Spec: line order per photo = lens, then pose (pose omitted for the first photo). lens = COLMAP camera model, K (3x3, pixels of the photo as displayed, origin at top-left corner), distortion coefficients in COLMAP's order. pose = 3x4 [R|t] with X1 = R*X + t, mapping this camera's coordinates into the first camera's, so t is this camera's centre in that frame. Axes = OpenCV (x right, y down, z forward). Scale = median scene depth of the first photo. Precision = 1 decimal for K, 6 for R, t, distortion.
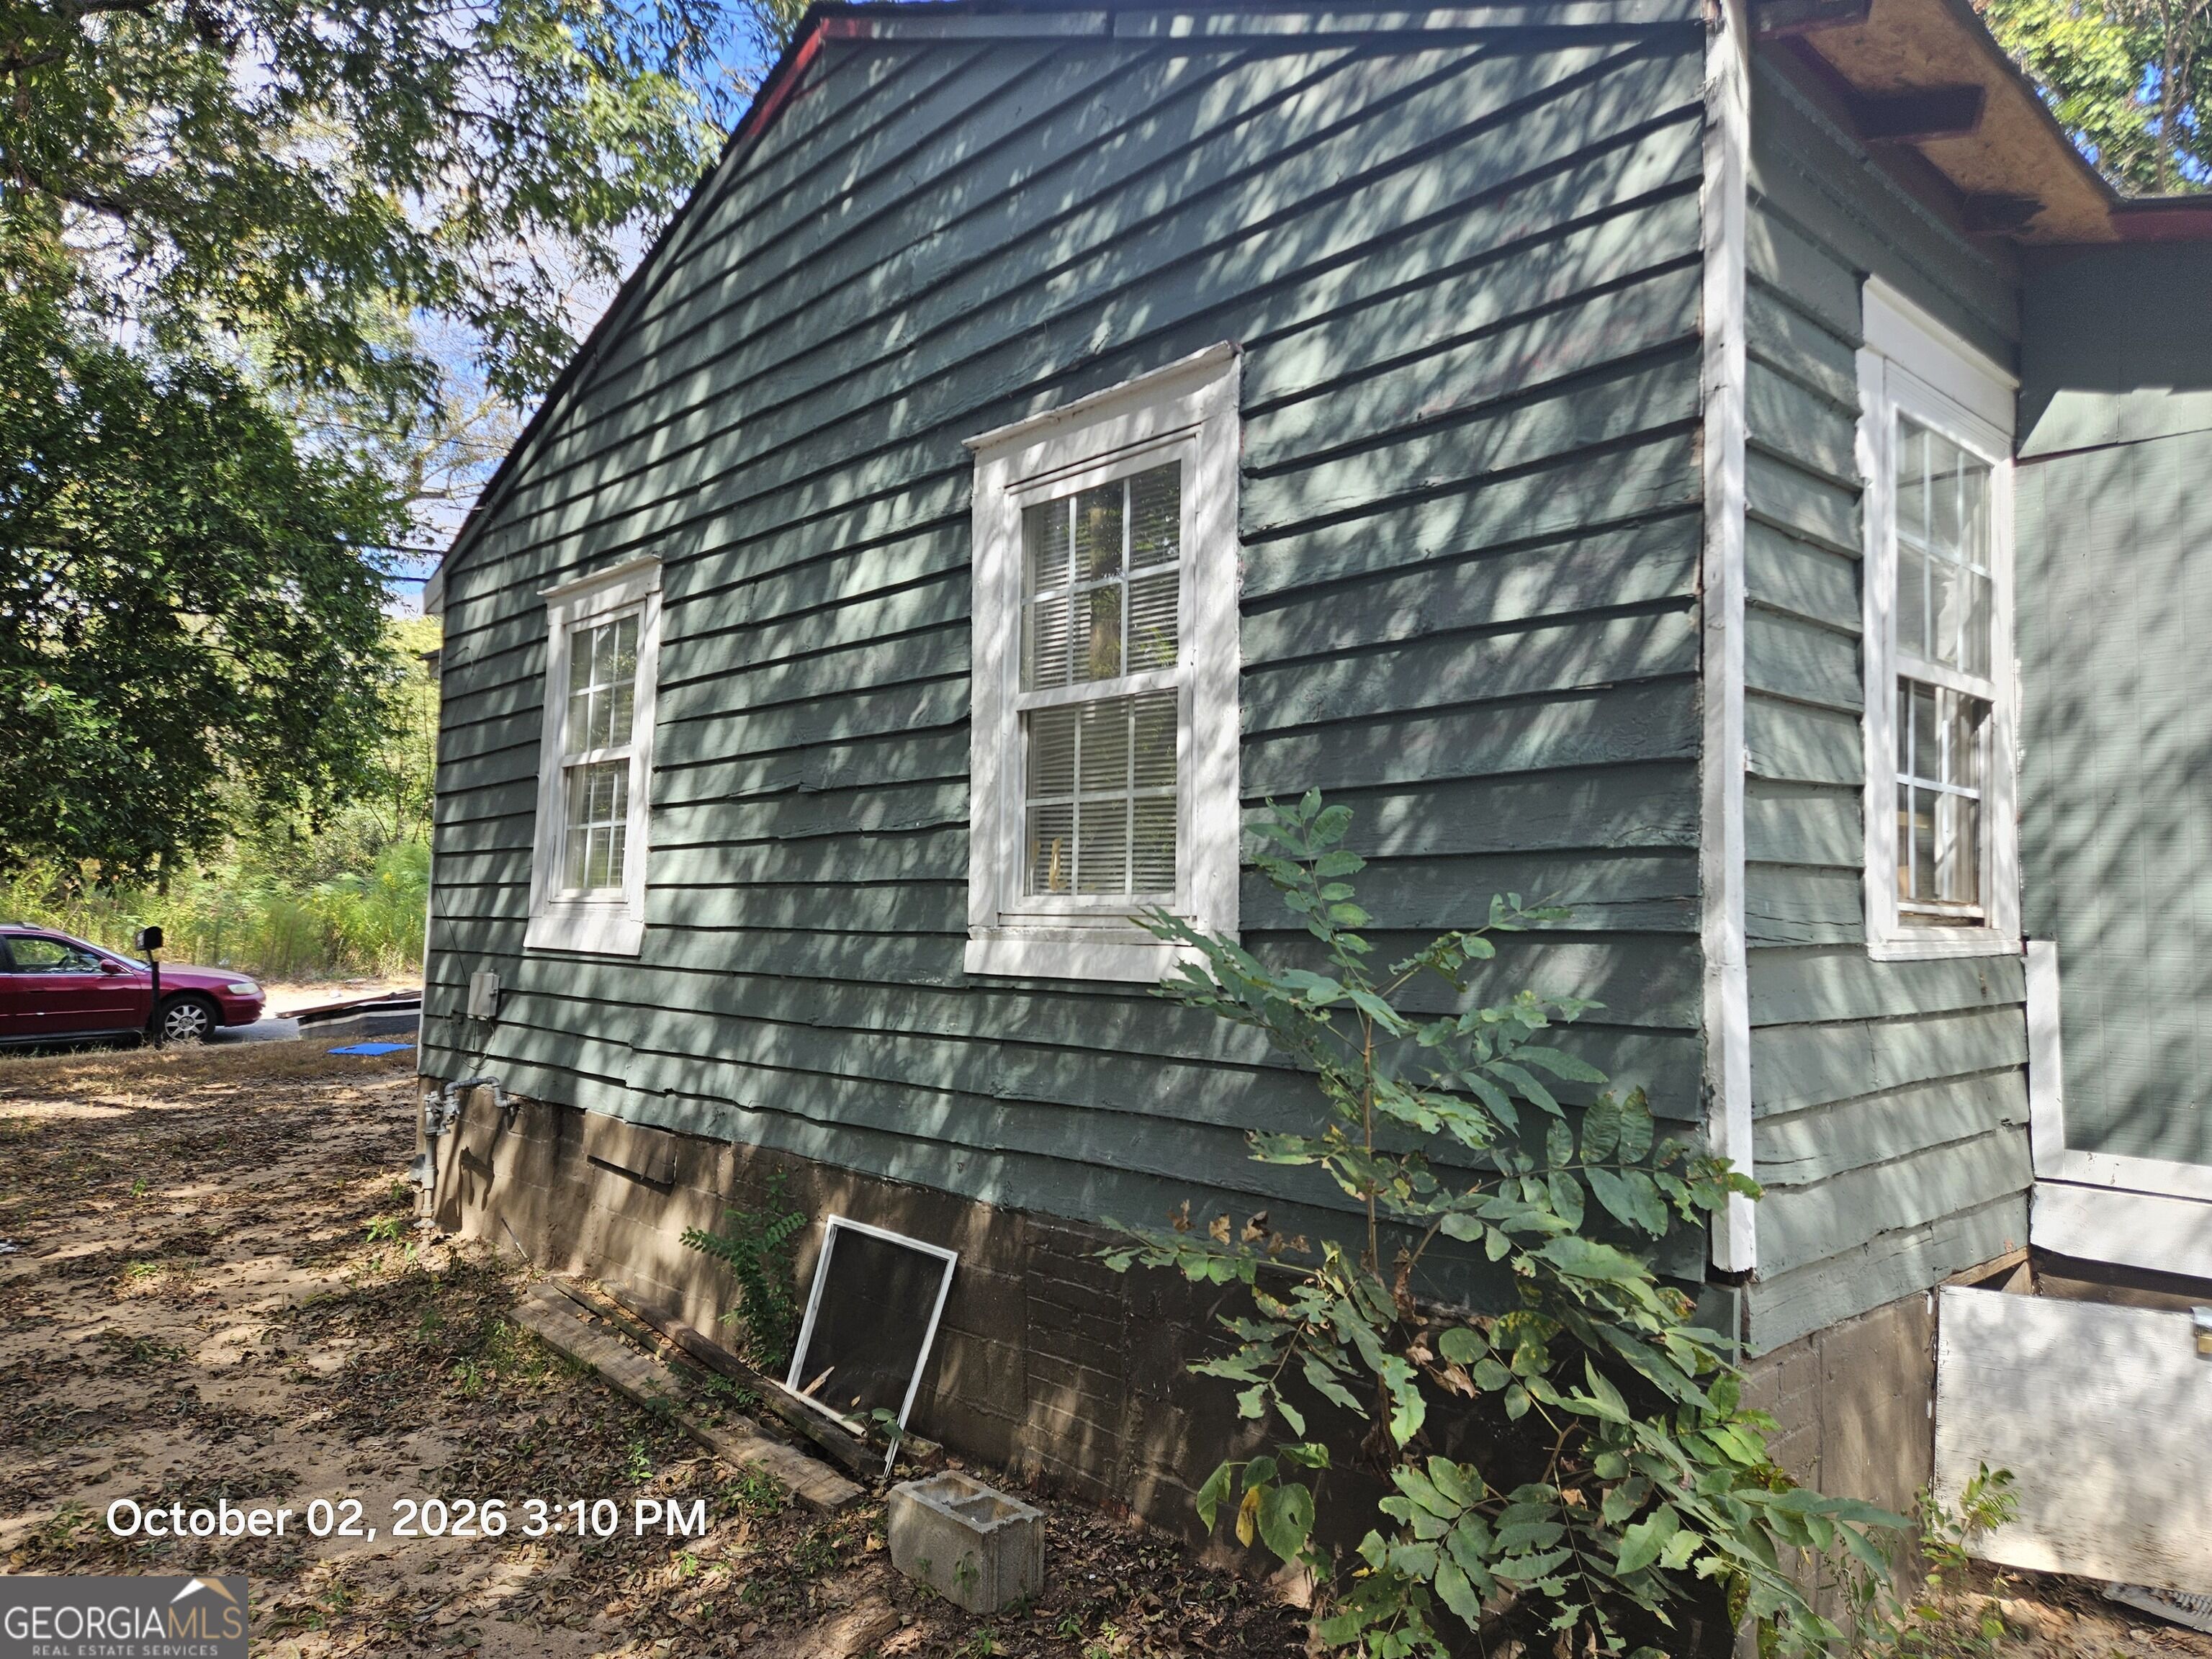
lens RADIAL K [[1491.7, 0, 1103.6], [0, 1491.7, 832.3], [0, 0, 1]] dist [0.053133, -0.026633]
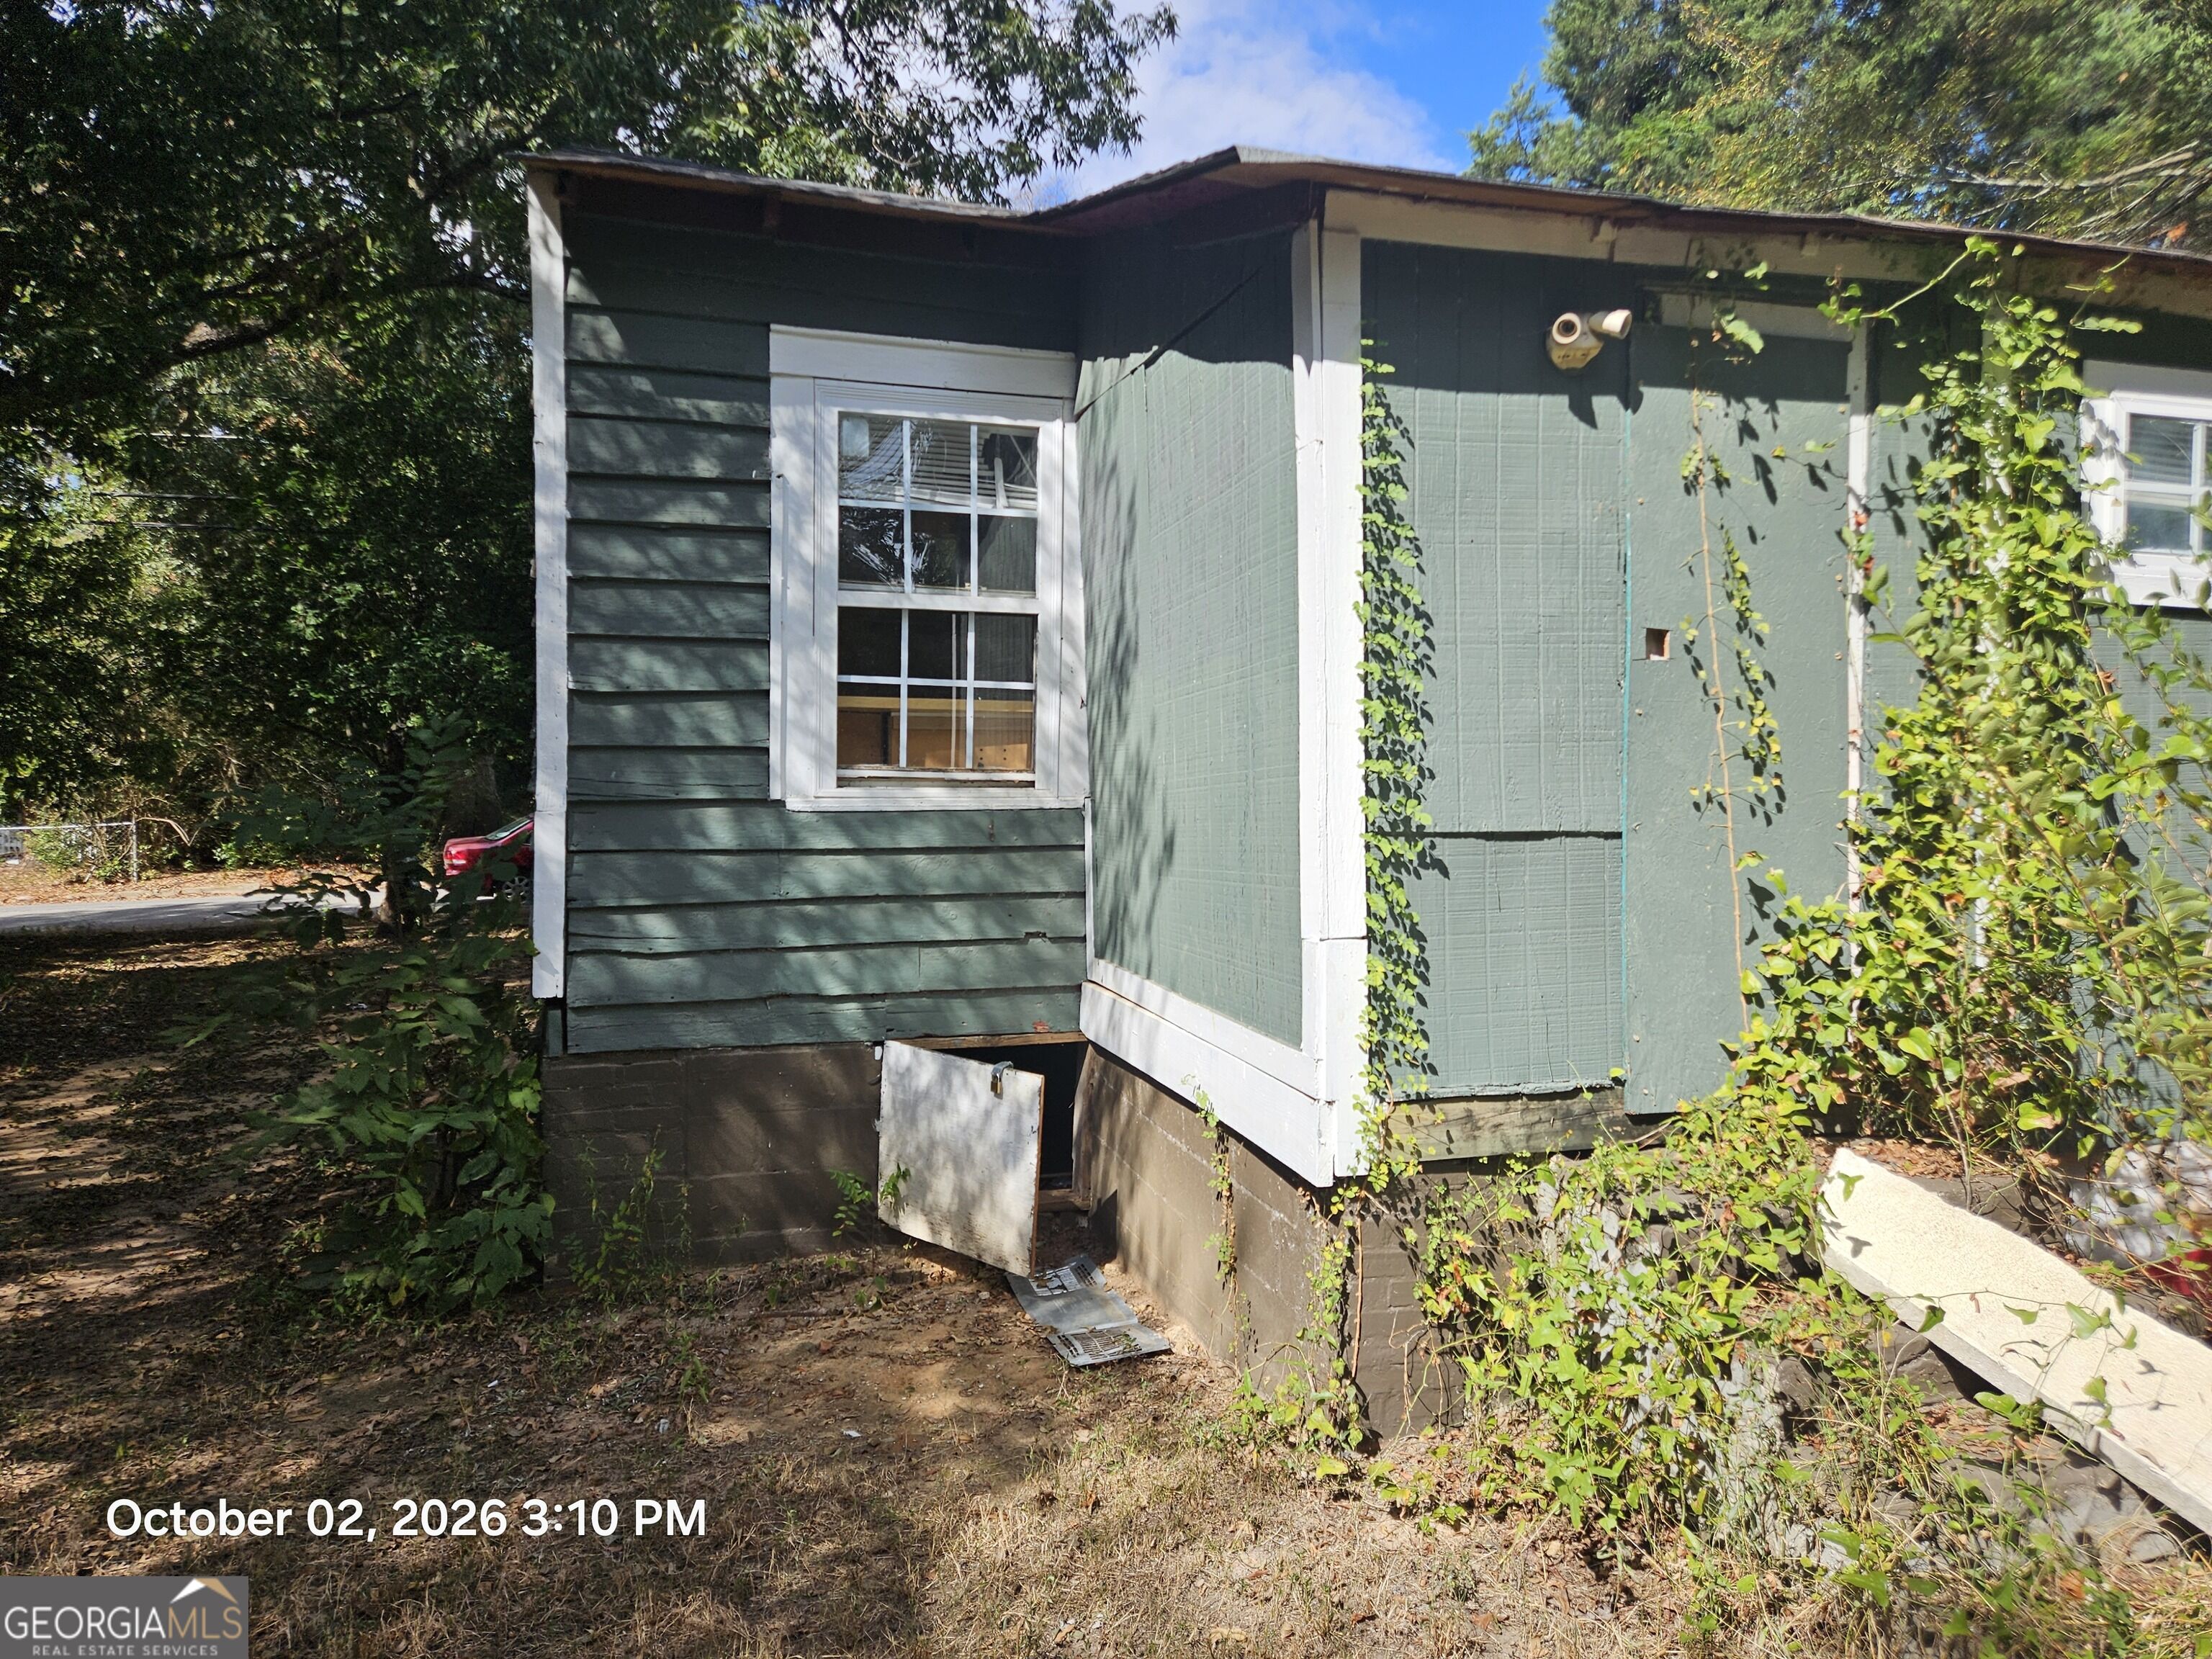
lens RADIAL K [[1491.7, 0, 1107.2], [0, 1491.7, 816.5], [0, 0, 1]] dist [0.053133, -0.026633]
pose [[0.905435, -0.000828, -0.424484, 1.352832], [0.029839, 0.997649, 0.061700, 0.010923], [0.423434, -0.068531, 0.903331, -0.156825]]
